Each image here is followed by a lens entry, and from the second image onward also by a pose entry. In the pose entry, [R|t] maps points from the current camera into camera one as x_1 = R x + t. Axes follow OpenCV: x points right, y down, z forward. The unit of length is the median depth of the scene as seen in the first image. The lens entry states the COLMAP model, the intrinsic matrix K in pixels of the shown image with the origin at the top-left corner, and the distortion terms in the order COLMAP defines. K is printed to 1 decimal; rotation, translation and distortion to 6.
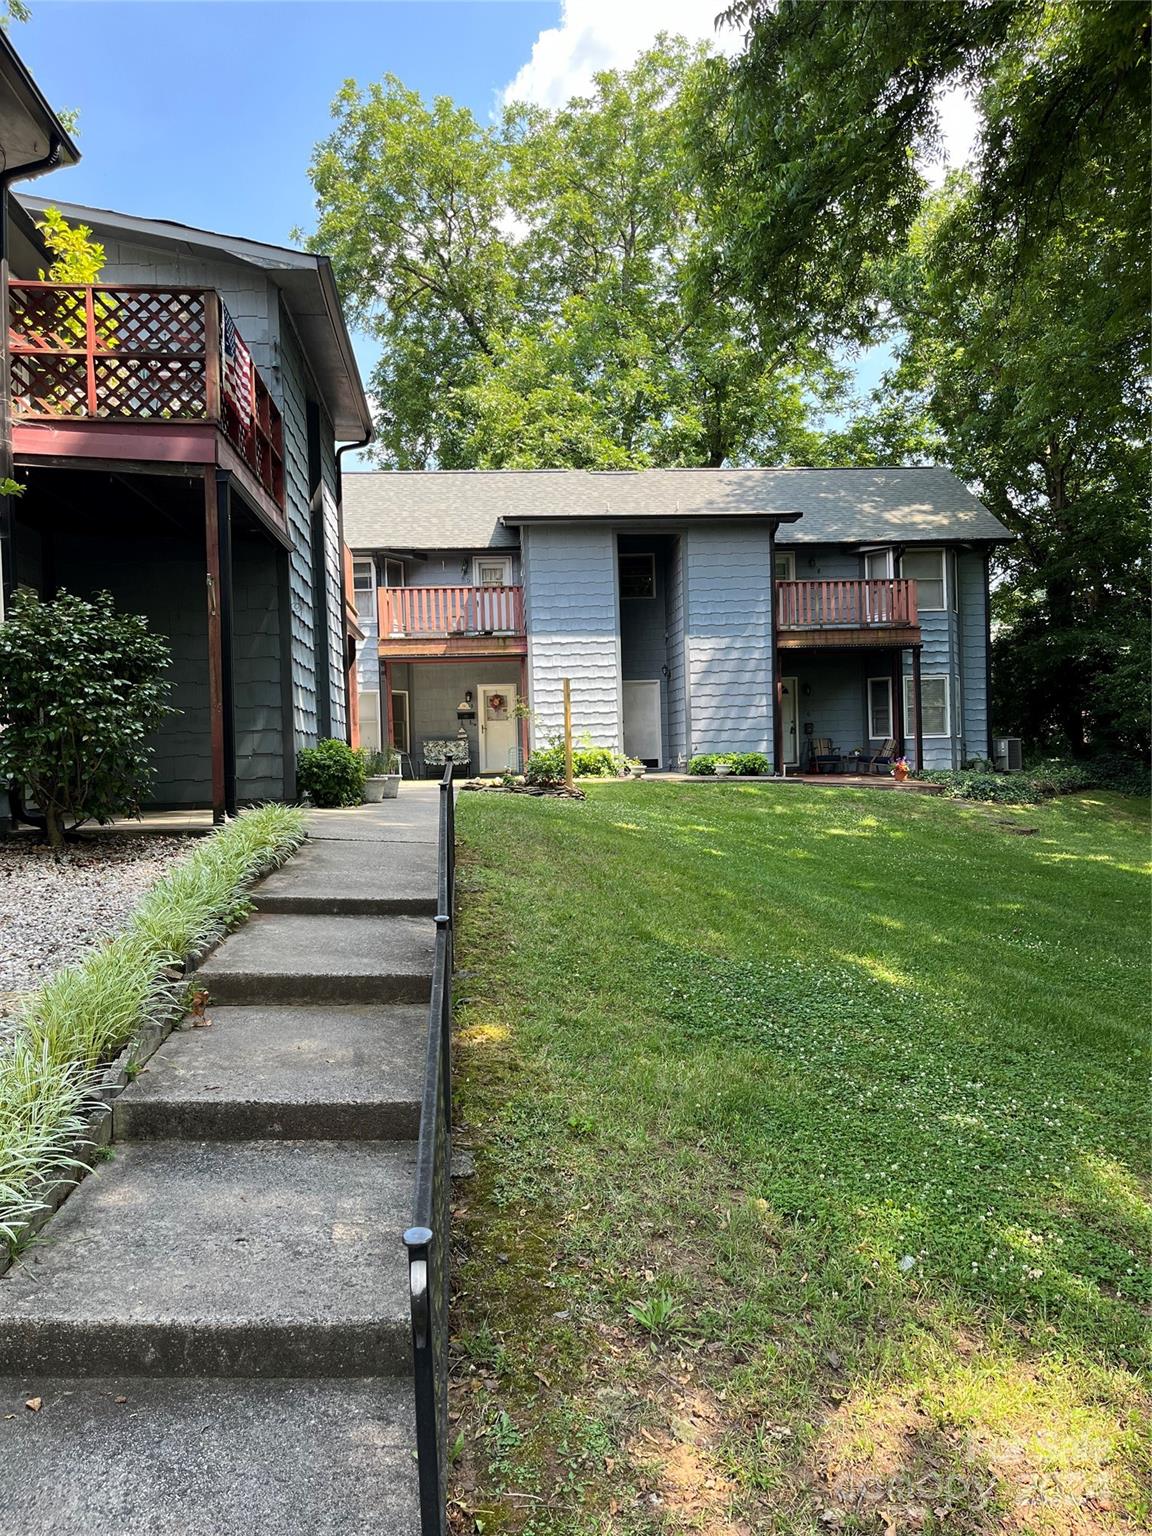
lens RADIAL K [[1176.2, 0, 575.5], [0, 1176.2, 766.3], [0, 0, 1]] dist [-0.001854, -0.013373]
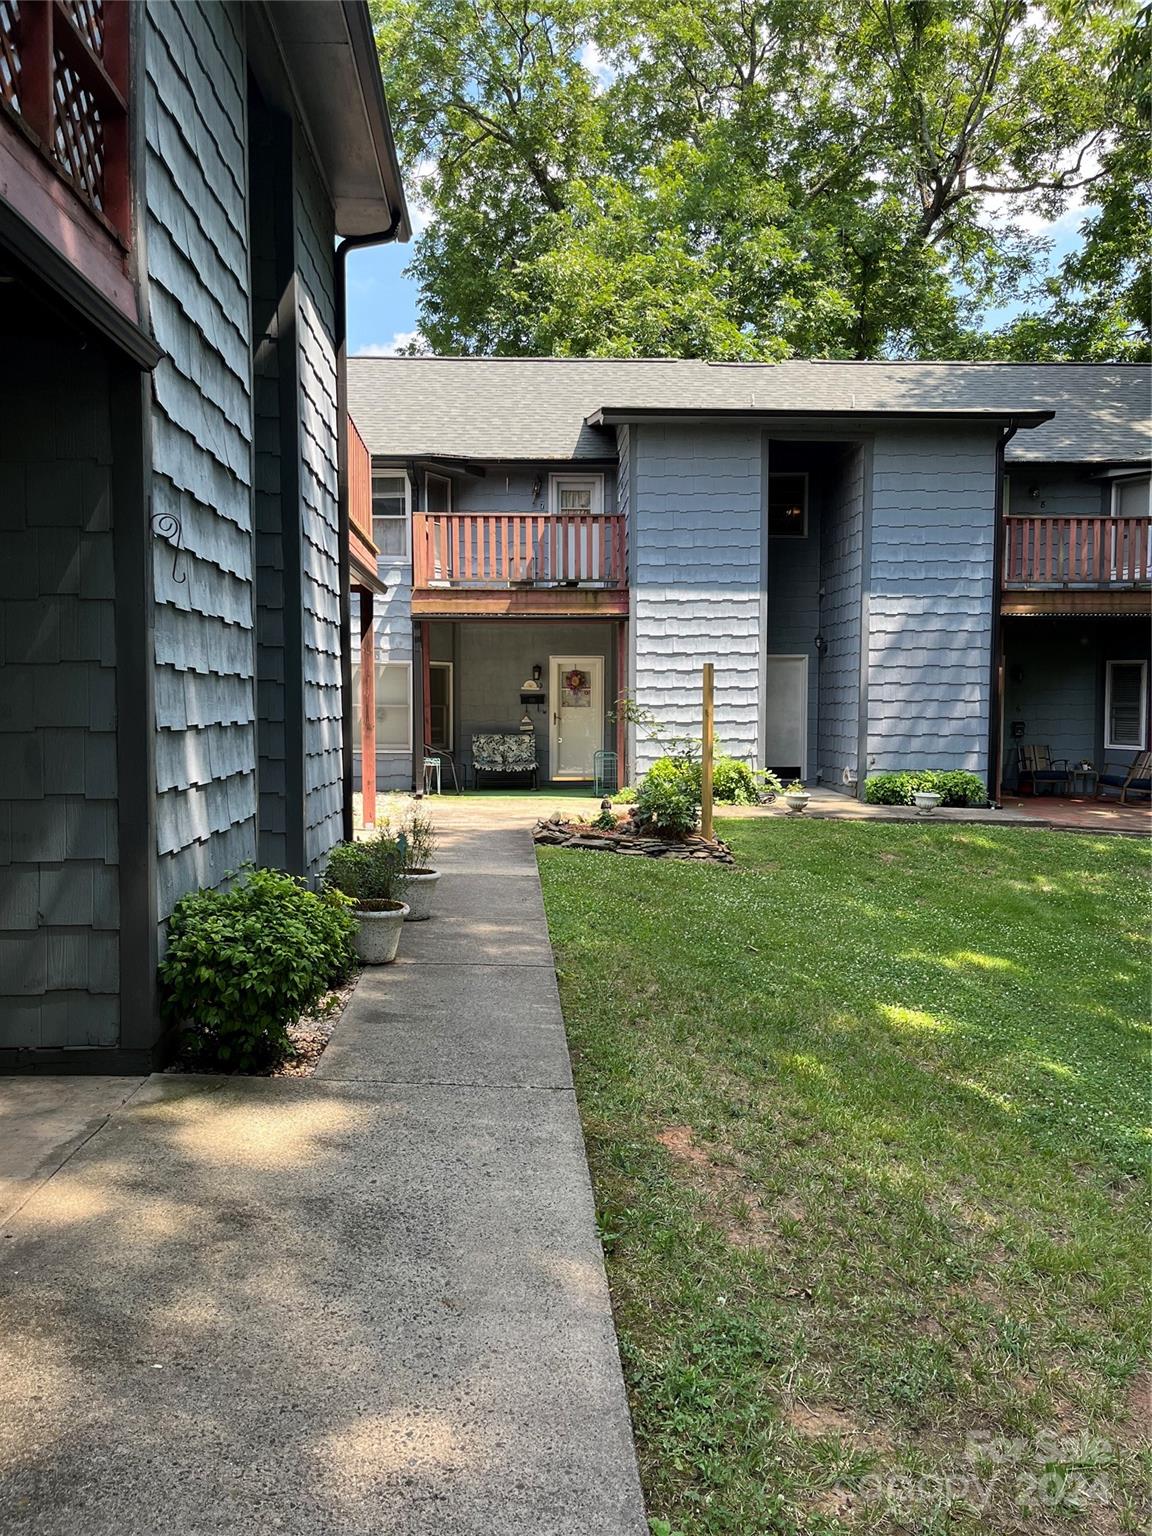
lens RADIAL K [[1176.2, 0, 535.9], [0, 1176.2, 757.5], [0, 0, 1]] dist [-0.001854, -0.013373]
pose [[0.997363, 0.032822, -0.064730, -0.046336], [-0.030185, 0.998690, 0.041306, -0.039203], [0.066001, -0.039243, 0.997048, 0.307007]]
